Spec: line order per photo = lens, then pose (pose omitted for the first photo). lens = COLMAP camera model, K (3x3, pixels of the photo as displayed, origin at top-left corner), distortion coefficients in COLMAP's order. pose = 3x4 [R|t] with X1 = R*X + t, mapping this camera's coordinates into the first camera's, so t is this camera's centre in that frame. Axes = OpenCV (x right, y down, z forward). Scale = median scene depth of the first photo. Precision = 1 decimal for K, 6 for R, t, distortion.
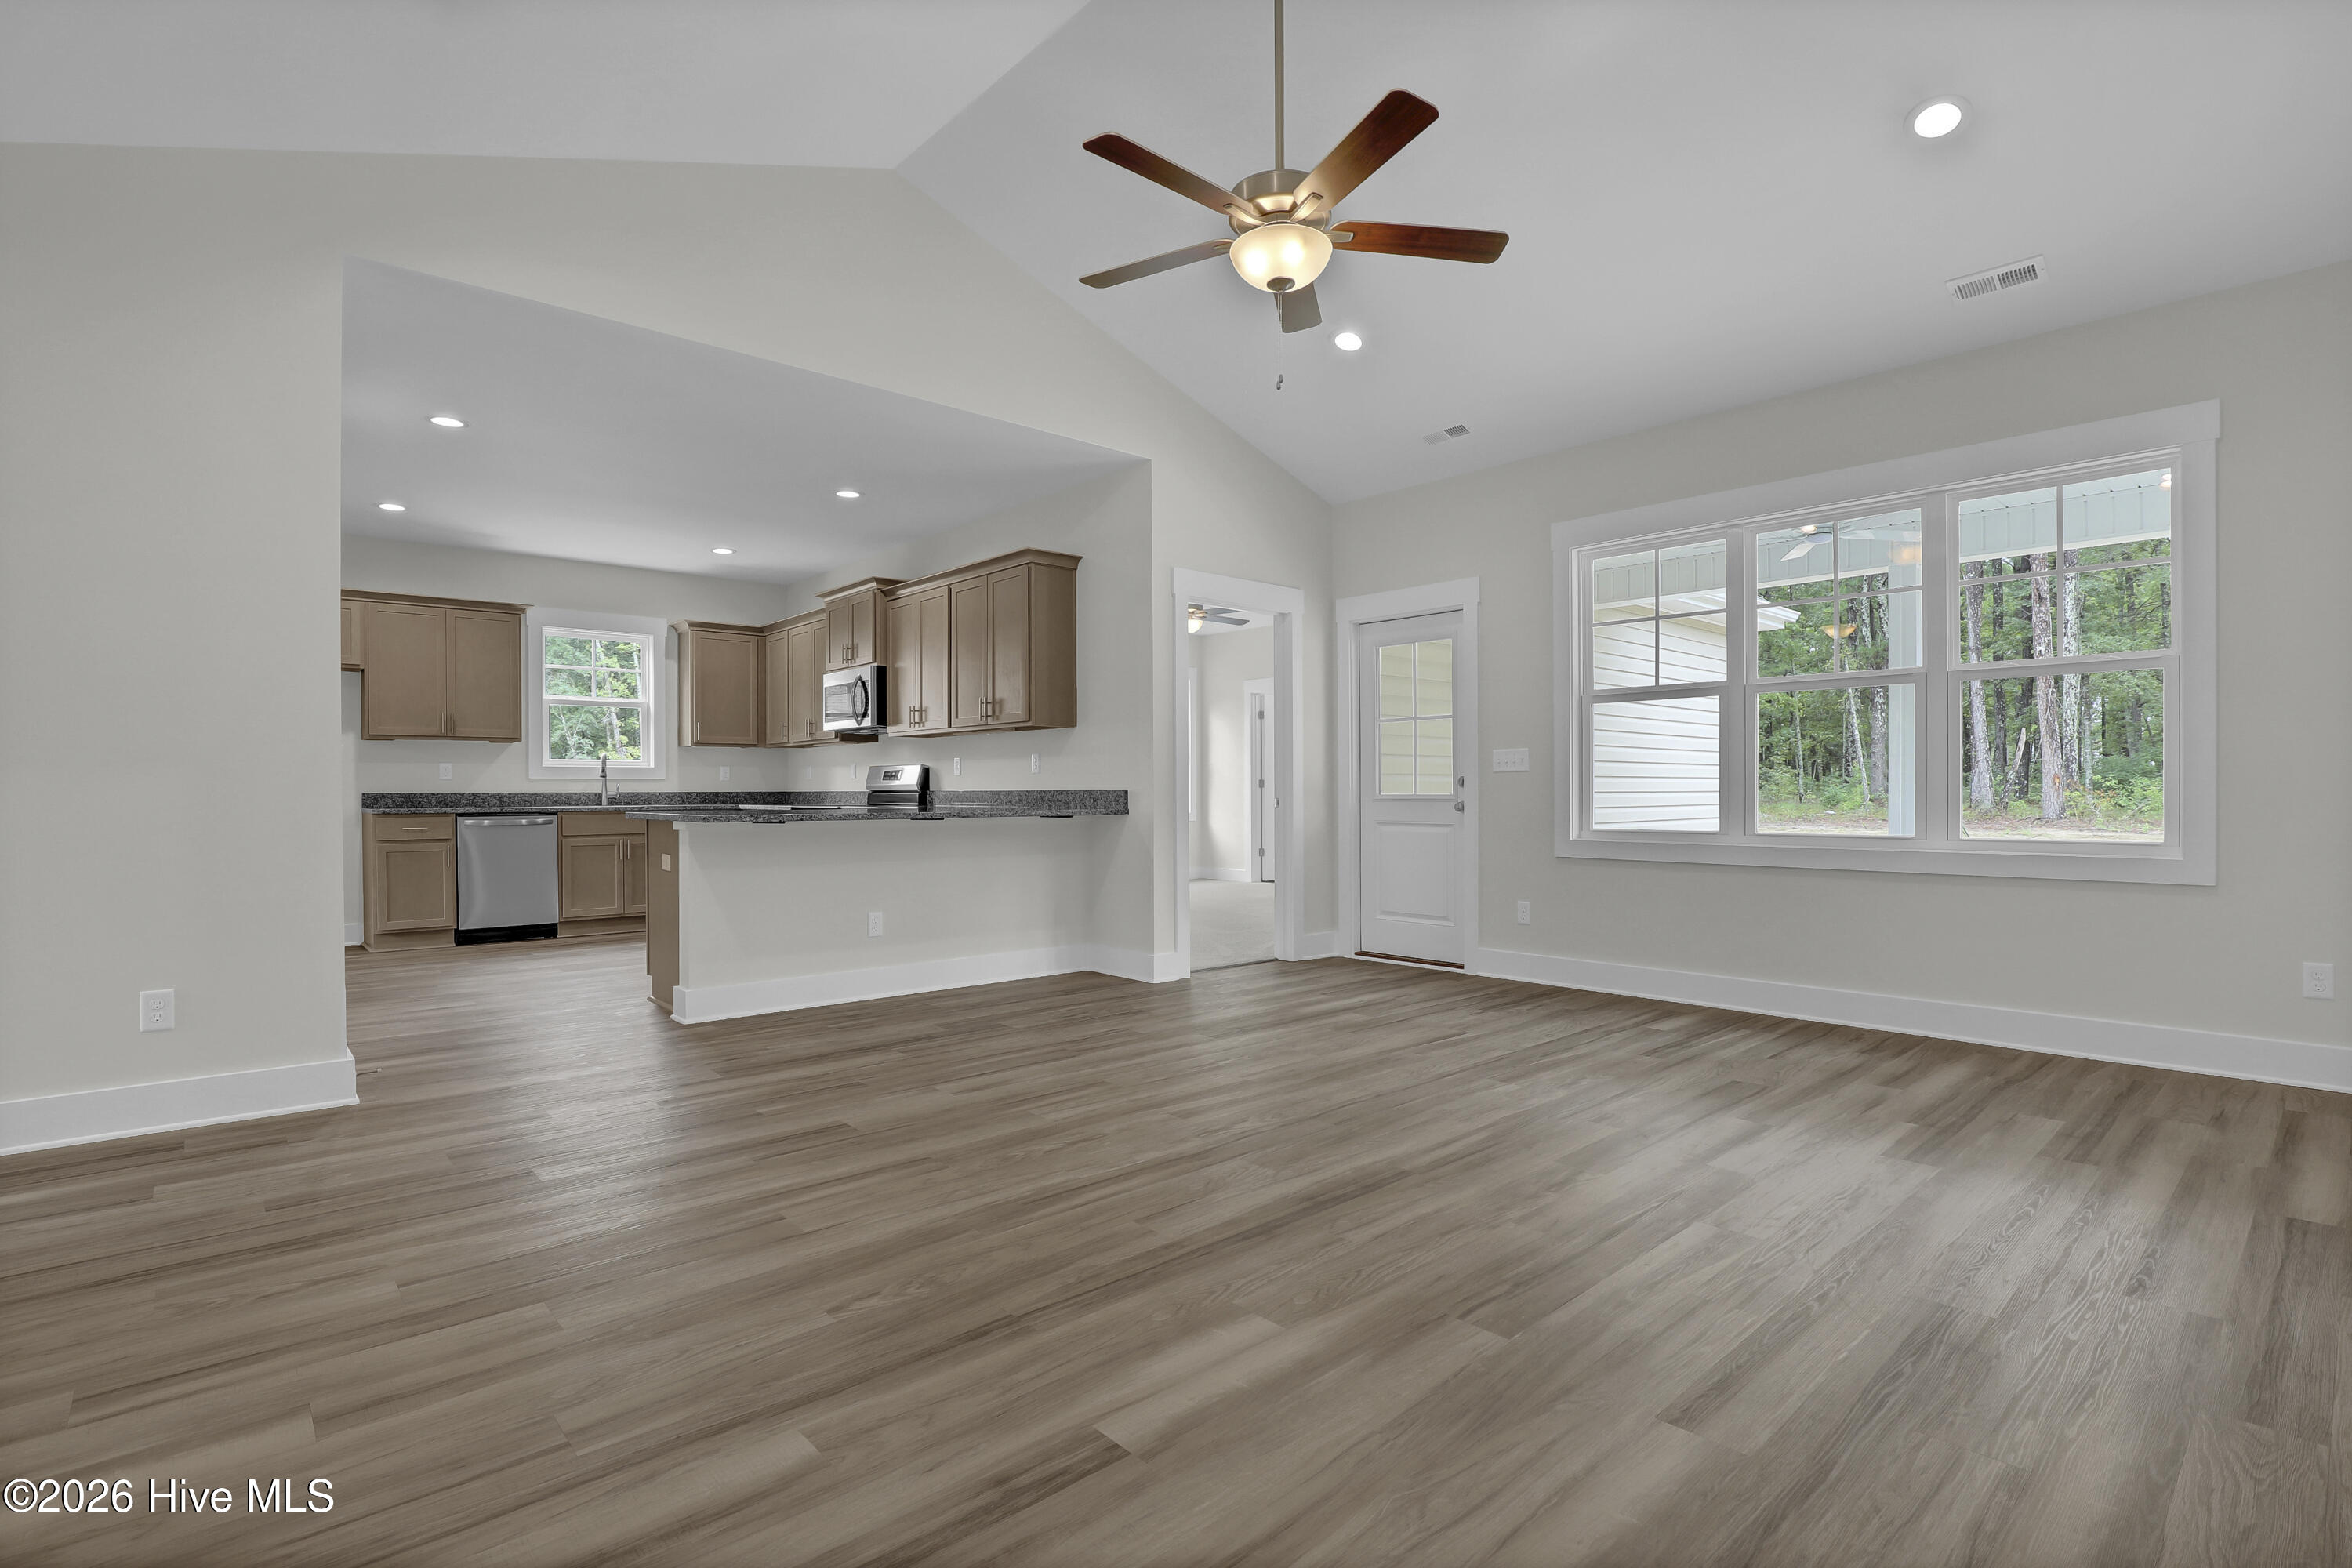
lens RADIAL K [[1116.7, 0, 1200.5], [0, 1116.7, 785.8], [0, 0, 1]] dist [-0.037675, 0.009740]
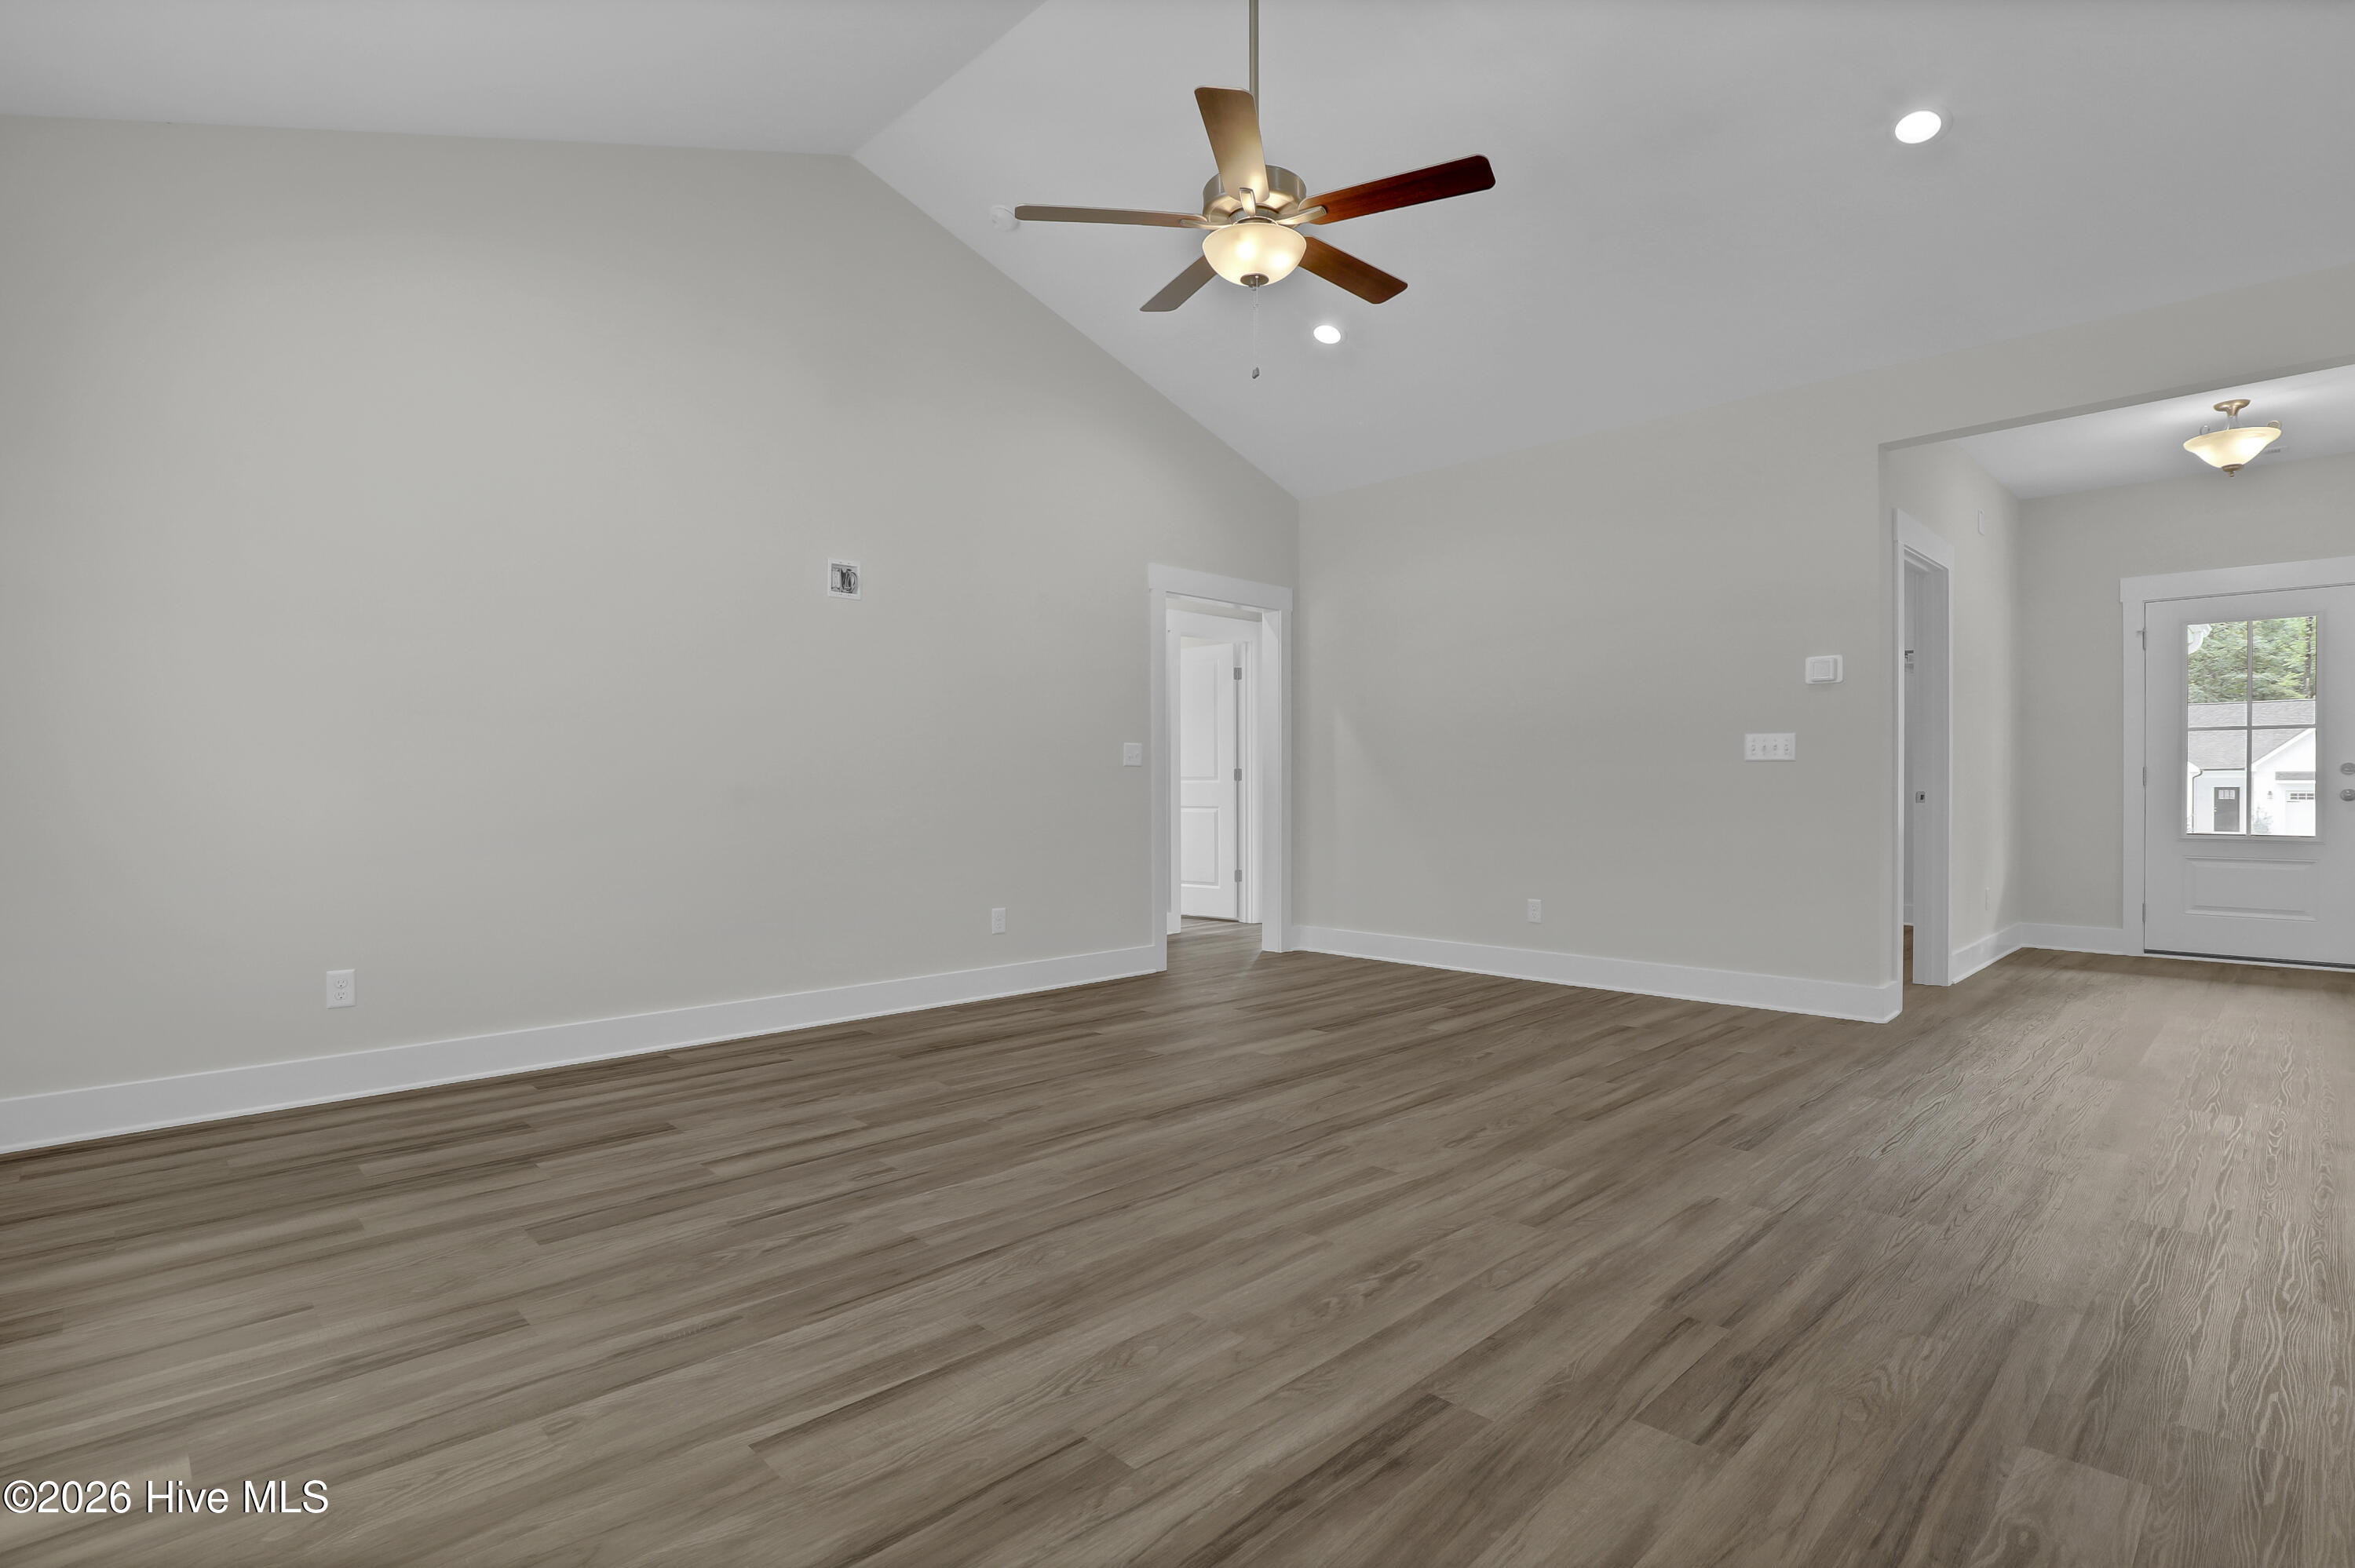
lens RADIAL K [[1117.9, 0, 1202.0], [0, 1117.9, 785.8], [0, 0, 1]] dist [-0.037675, 0.009740]
pose [[-0.999486, 0.005886, -0.031525, 0.145414], [0.006059, 0.999967, -0.005414, 0.013686], [0.031492, -0.005602, -0.999488, 1.903469]]
